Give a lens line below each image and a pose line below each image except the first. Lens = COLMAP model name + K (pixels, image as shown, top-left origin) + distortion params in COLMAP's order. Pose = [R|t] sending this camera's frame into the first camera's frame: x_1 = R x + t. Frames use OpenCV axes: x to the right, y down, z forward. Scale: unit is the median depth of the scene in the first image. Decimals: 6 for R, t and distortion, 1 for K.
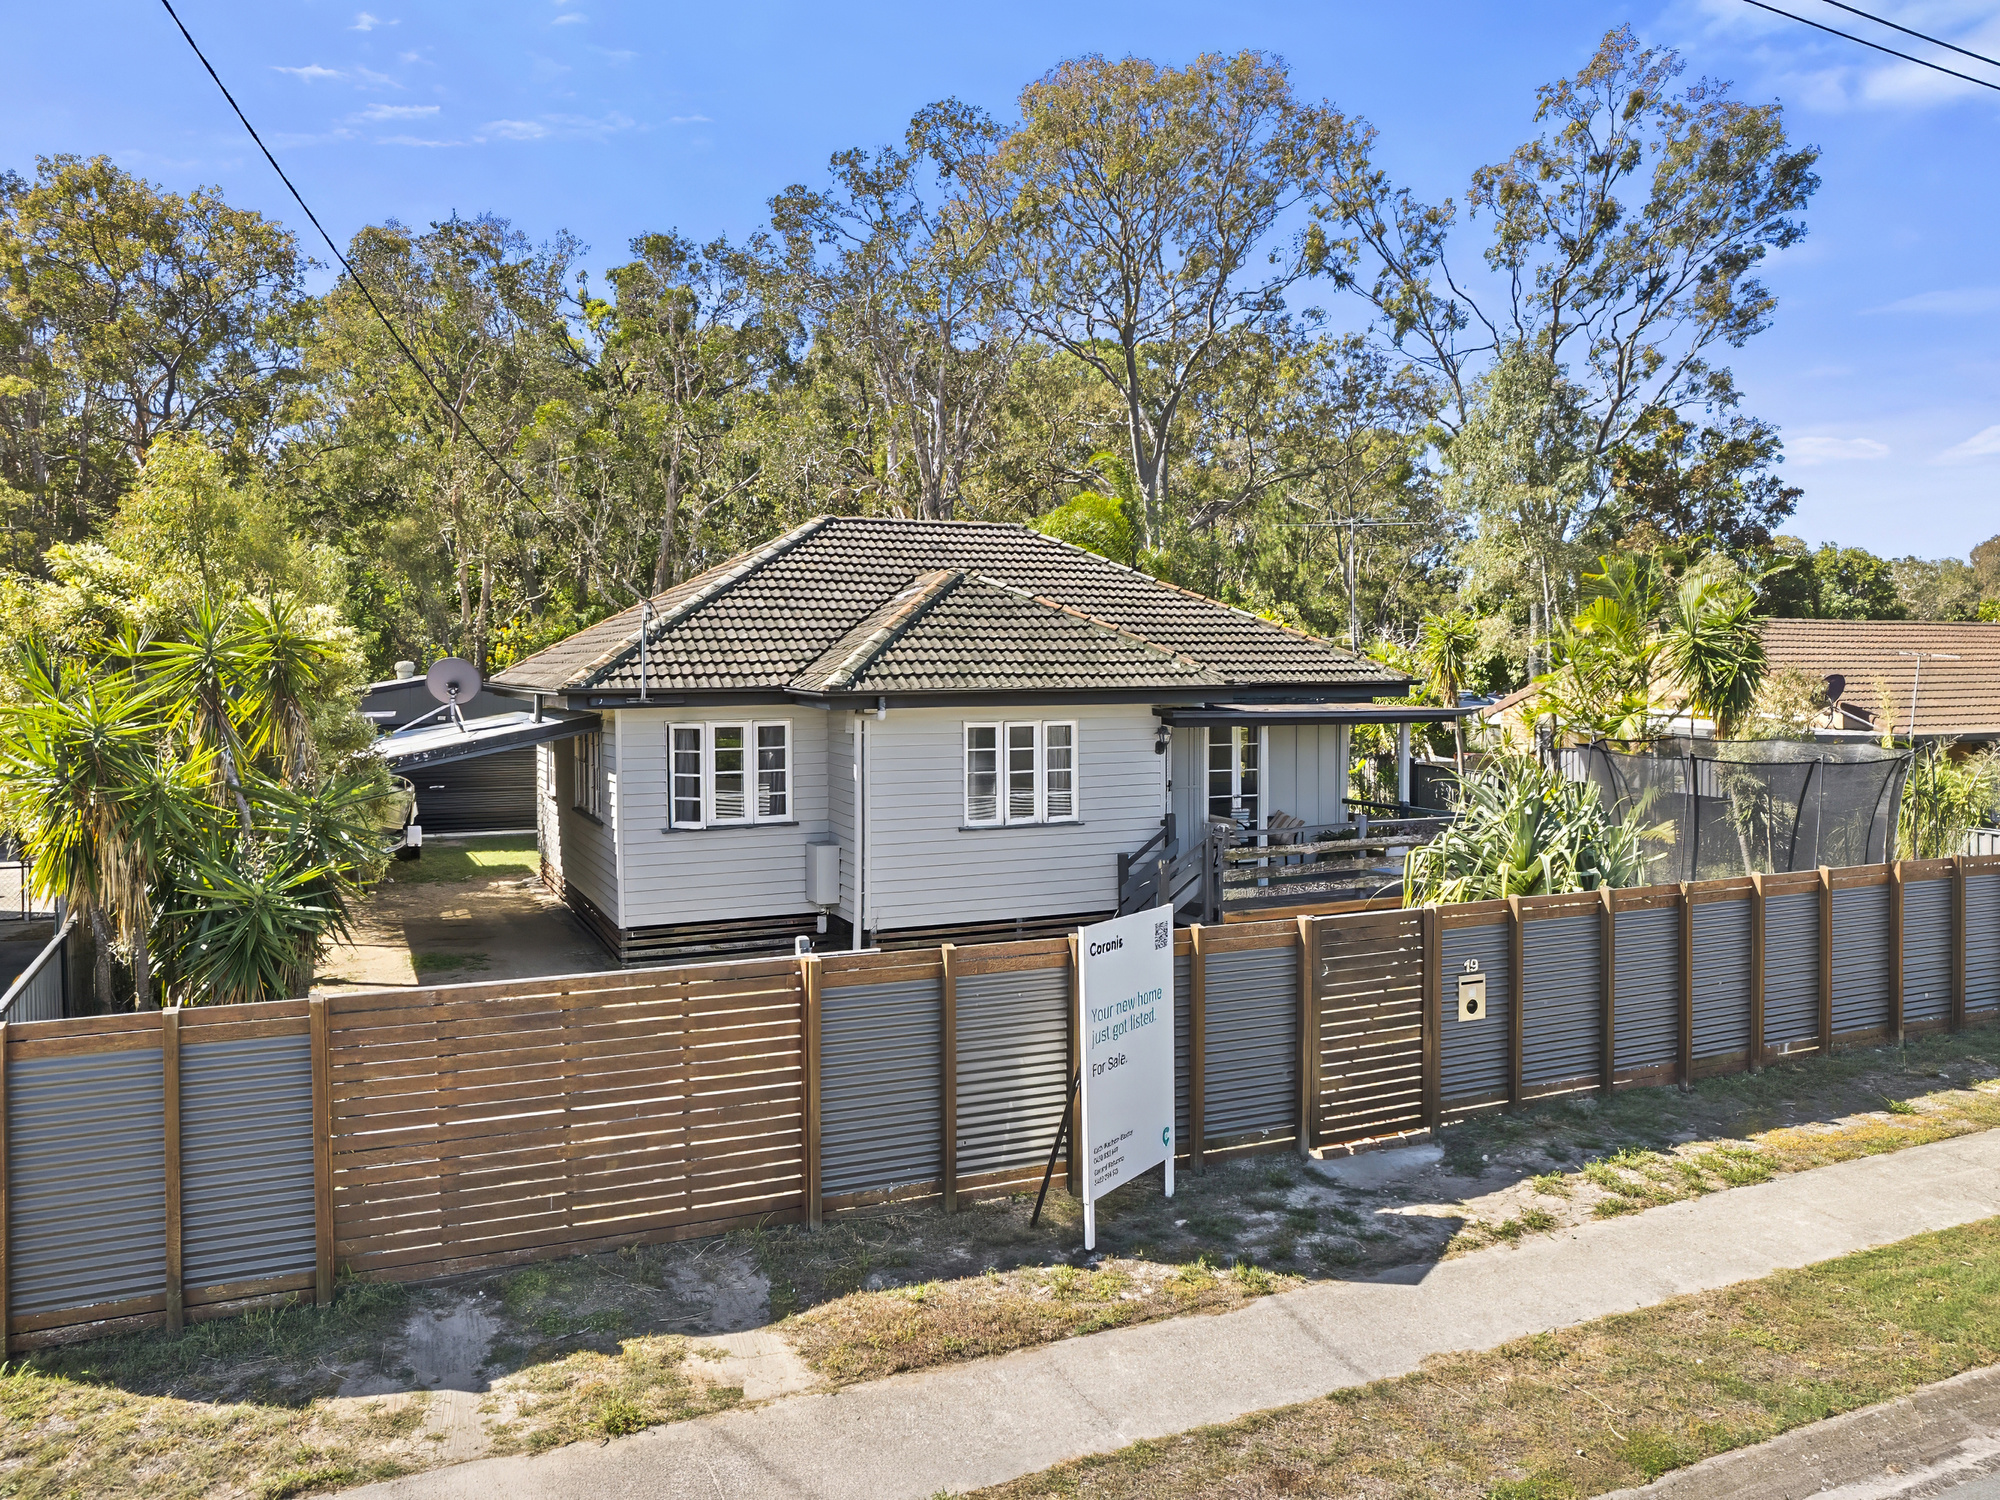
lens RADIAL K [[1423.5, 0, 1000.0], [0, 1423.5, 750.0], [0, 0, 1]] dist [-0.061259, 0.043418]
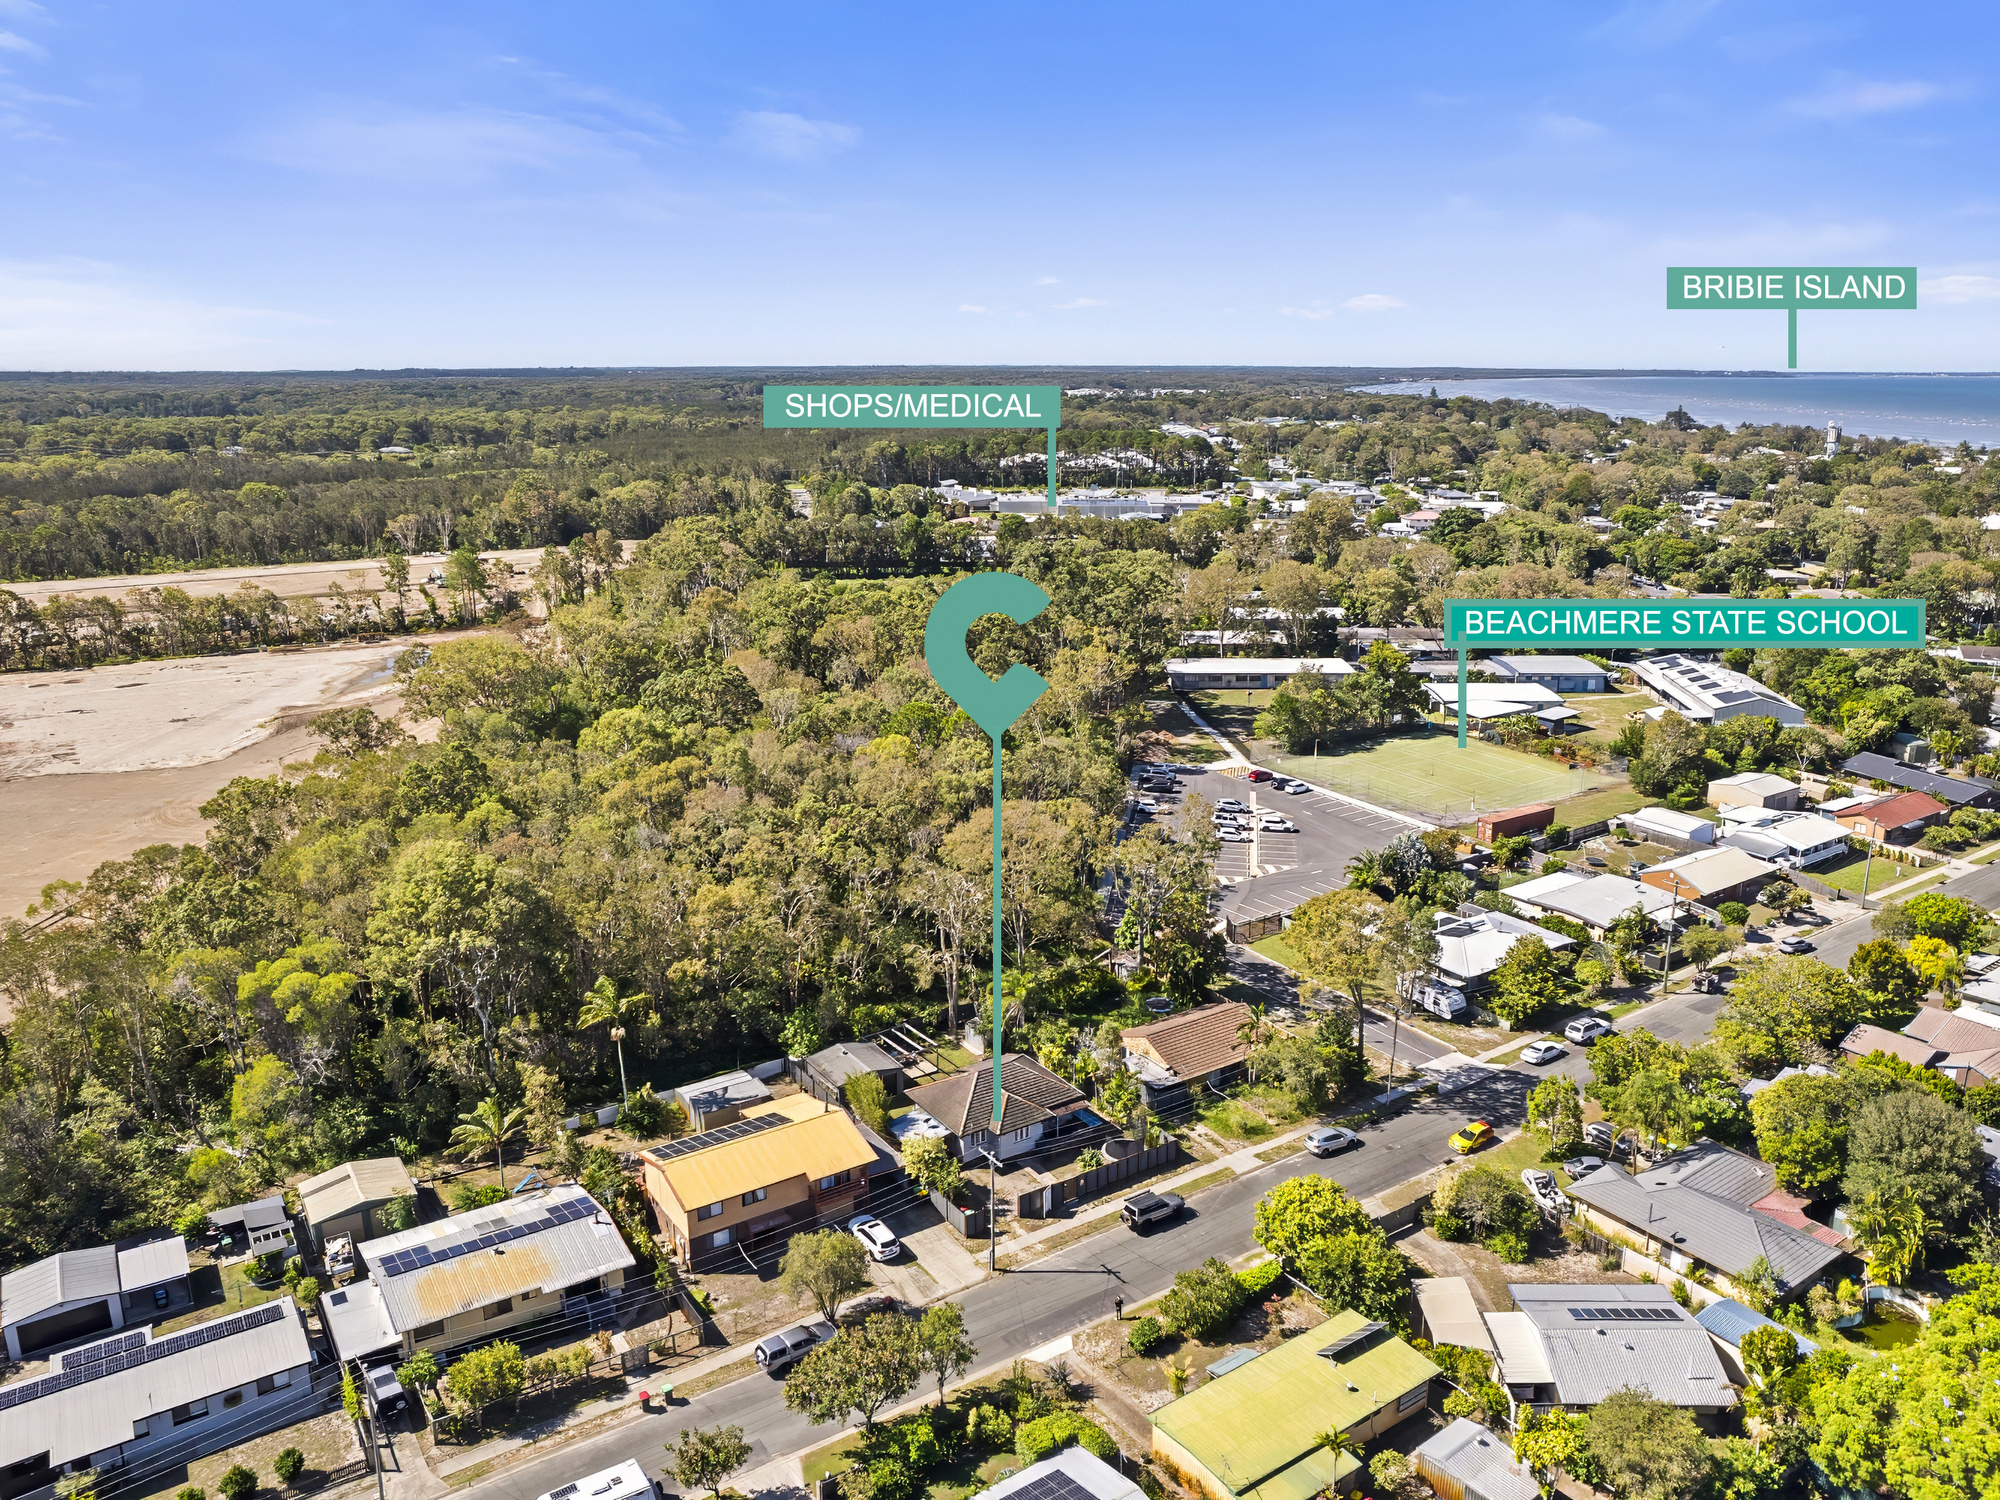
lens RADIAL K [[1423.5, 0, 1000.0], [0, 1423.5, 750.0], [0, 0, 1]] dist [-0.061259, 0.043418]
pose [[0.989244, -0.039203, 0.140923, -0.927130], [0.006061, 0.973574, 0.228290, -3.136220], [-0.146149, -0.224981, 0.963340, -4.804047]]
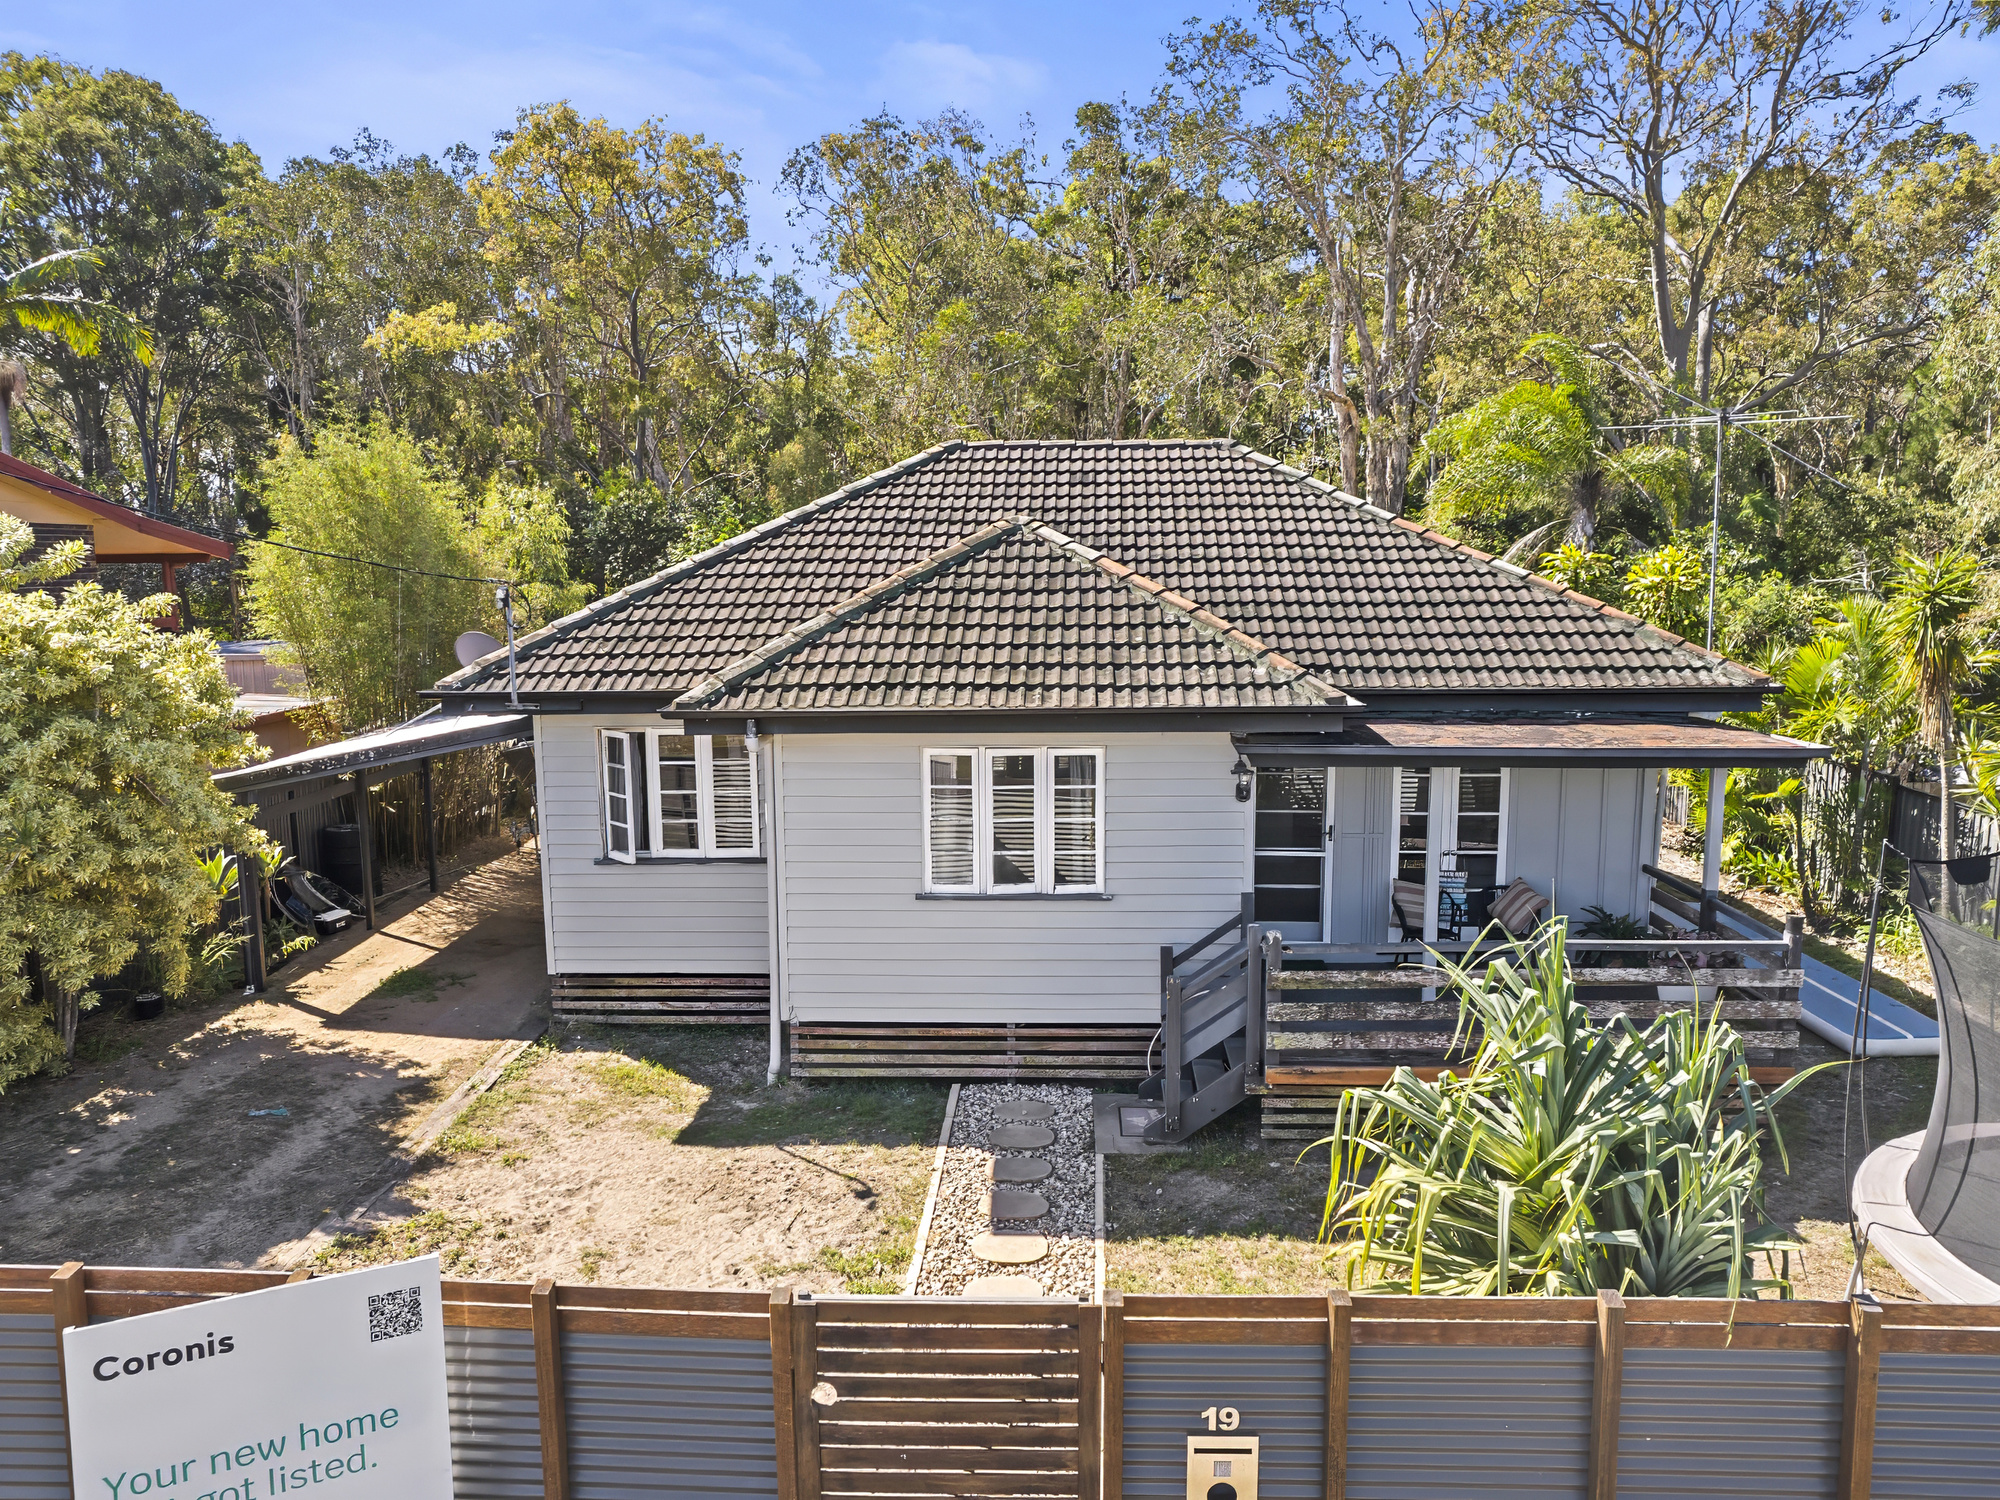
lens RADIAL K [[1423.5, 0, 1000.0], [0, 1423.5, 750.0], [0, 0, 1]] dist [-0.061259, 0.043418]
pose [[0.893971, 0.057519, -0.444419, 0.315744], [-0.021568, 0.996102, 0.085535, -0.078136], [0.447606, -0.066880, 0.891726, 0.372610]]
